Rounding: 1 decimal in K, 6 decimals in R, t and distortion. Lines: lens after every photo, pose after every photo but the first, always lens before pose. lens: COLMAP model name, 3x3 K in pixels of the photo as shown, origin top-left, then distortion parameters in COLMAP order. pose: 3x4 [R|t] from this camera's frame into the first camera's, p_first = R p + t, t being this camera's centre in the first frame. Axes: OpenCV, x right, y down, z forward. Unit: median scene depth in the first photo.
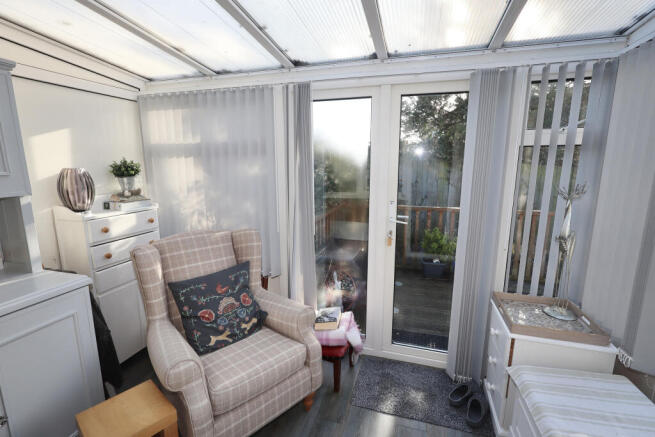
lens RADIAL K [[304.0, 0, 325.8], [0, 304.0, 218.5], [0, 0, 1]] dist [0.000074, 0.000209]
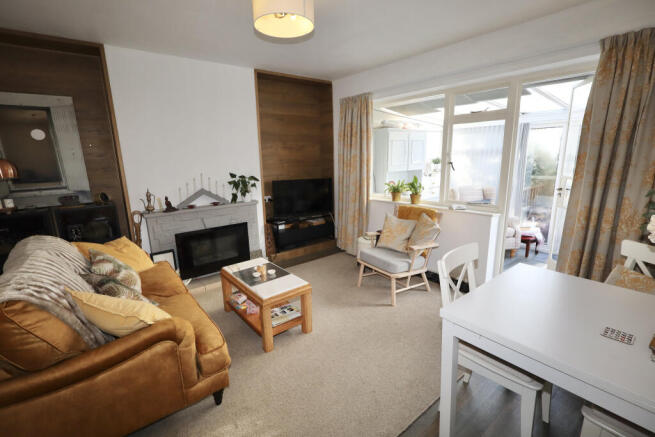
lens RADIAL K [[304.0, 0, 325.8], [0, 304.0, 218.5], [0, 0, 1]] dist [0.000074, 0.000209]
pose [[0.823382, 0.104862, -0.557715, 0.031284], [-0.082425, 0.994456, 0.065291, 0.207738], [0.561470, -0.007790, 0.827461, -1.477593]]
